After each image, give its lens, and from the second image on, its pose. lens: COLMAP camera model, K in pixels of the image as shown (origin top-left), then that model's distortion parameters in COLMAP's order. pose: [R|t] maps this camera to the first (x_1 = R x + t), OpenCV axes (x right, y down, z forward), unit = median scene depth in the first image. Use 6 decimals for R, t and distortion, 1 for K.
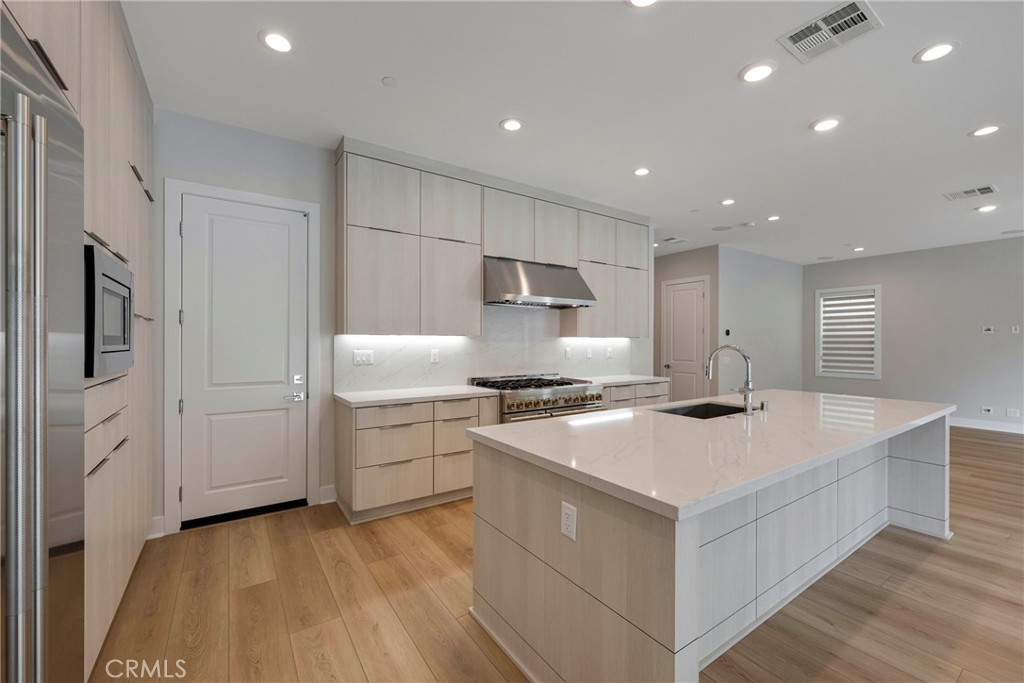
lens RADIAL K [[411.9, 0, 512.0], [0, 411.9, 341.5], [0, 0, 1]] dist [0.002375, 0.000116]
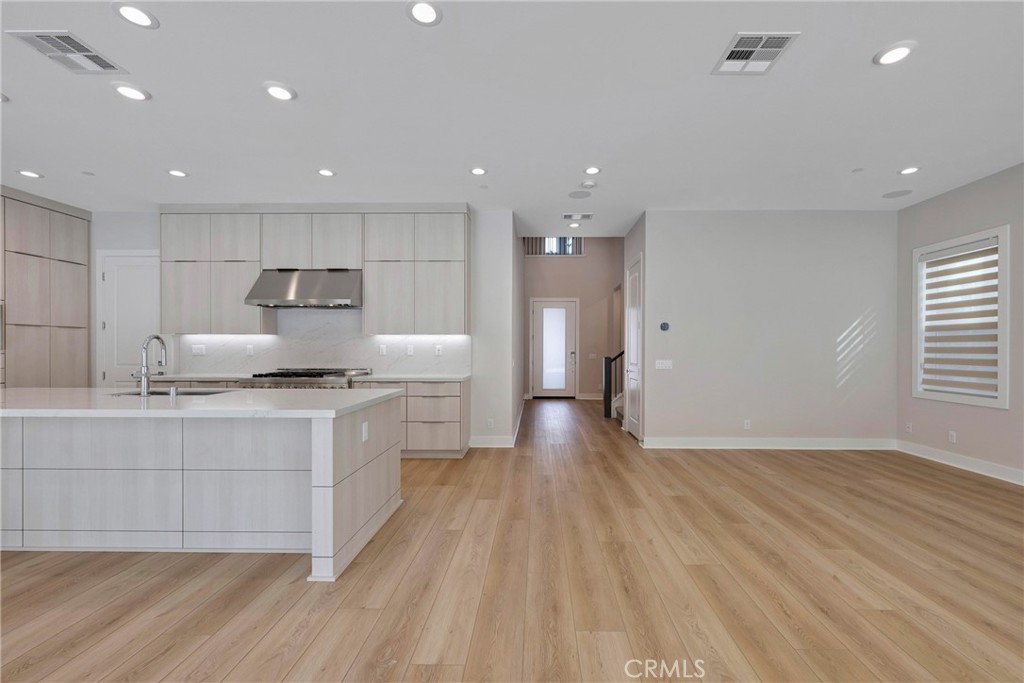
lens RADIAL K [[420.8, 0, 512.0], [0, 420.8, 341.5], [0, 0, 1]] dist [0.003701, 0.000094]
pose [[0.820482, -0.007720, -0.571620, 1.410450], [0.000848, 0.999924, -0.012287, 0.027730], [0.571671, 0.009597, 0.820426, 0.428695]]
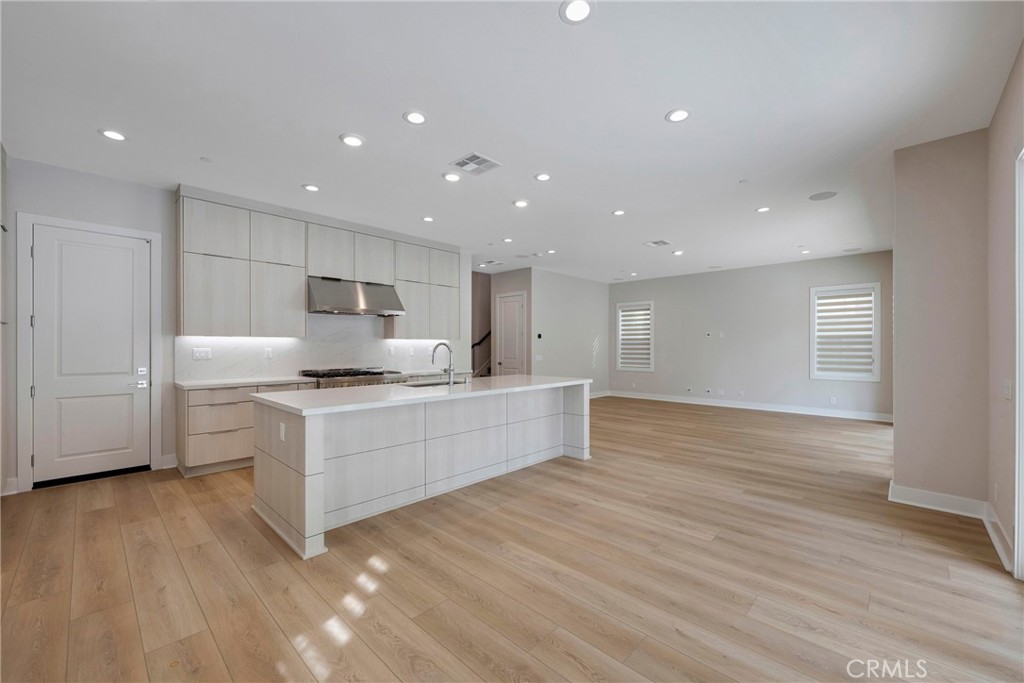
lens RADIAL K [[408.5, 0, 498.5], [0, 408.5, 346.5], [0, 0, 1]] dist [0.000171, 0.000141]
pose [[0.982201, -0.001375, 0.187828, 0.309735], [0.000933, 0.999997, 0.002440, 0.013983], [-0.187831, -0.002221, 0.982199, -0.422647]]
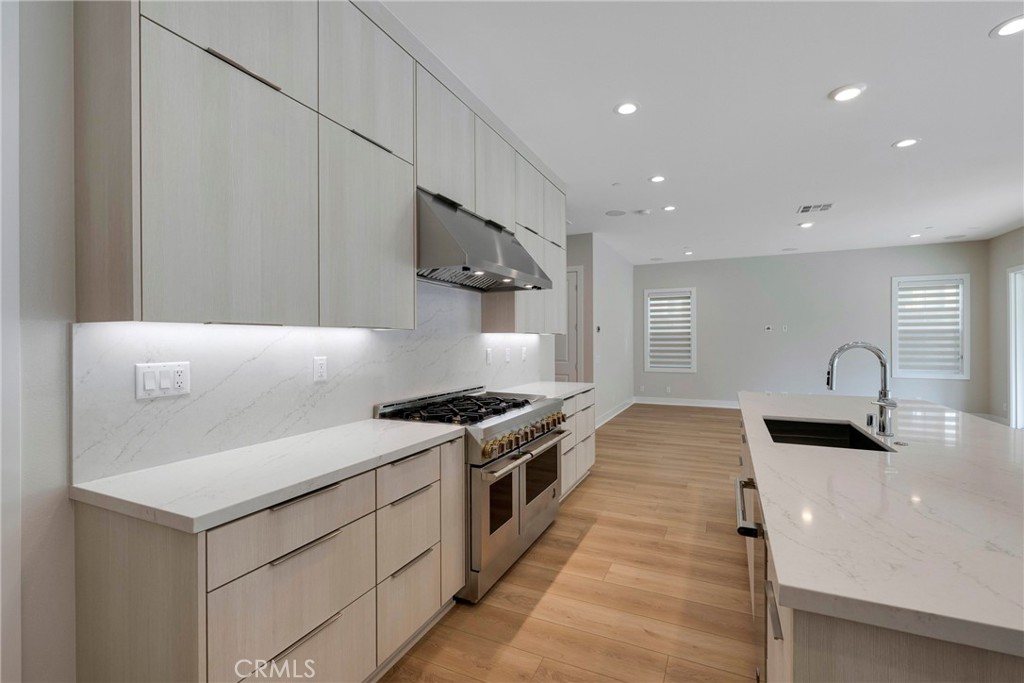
lens RADIAL K [[442.5, 0, 512.0], [0, 442.5, 341.5], [0, 0, 1]] dist [-0.002754, -0.000201]
pose [[0.861007, -0.006086, 0.508557, -0.293304], [0.003906, 0.999978, 0.005355, -0.000273], [-0.508578, -0.002624, 0.861012, 0.463403]]
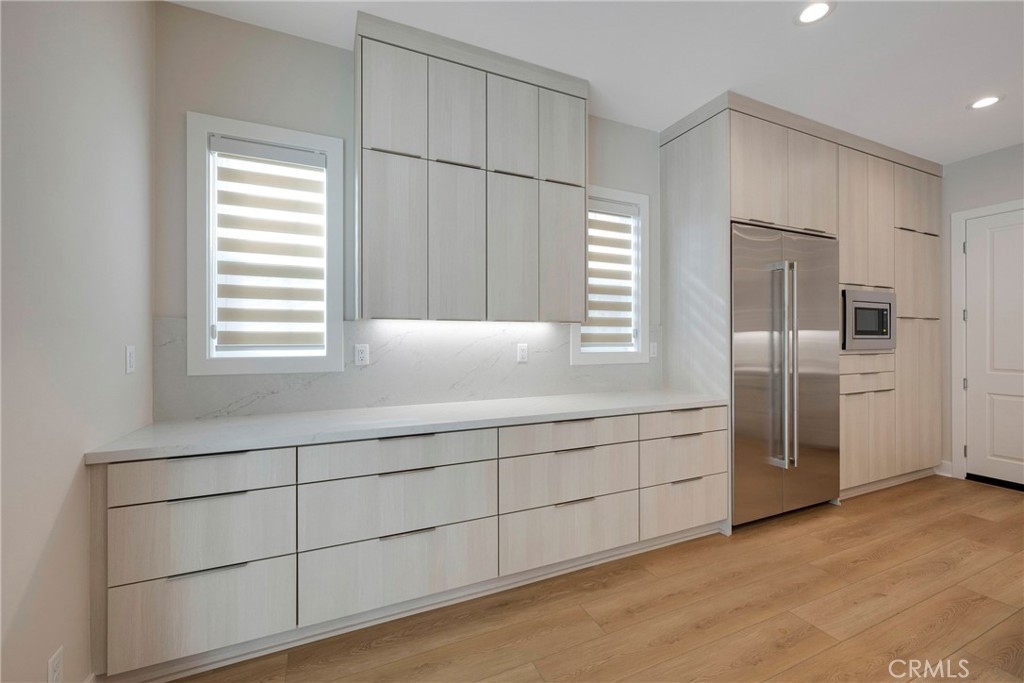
lens RADIAL K [[394.7, 0, 512.0], [0, 394.7, 341.5], [0, 0, 1]] dist [-0.001284, -0.000188]
pose [[-0.183490, 0.002726, -0.983018, 0.571131], [0.005994, 0.999981, 0.001654, 0.012017], [0.983003, -0.005589, -0.183503, -0.146775]]
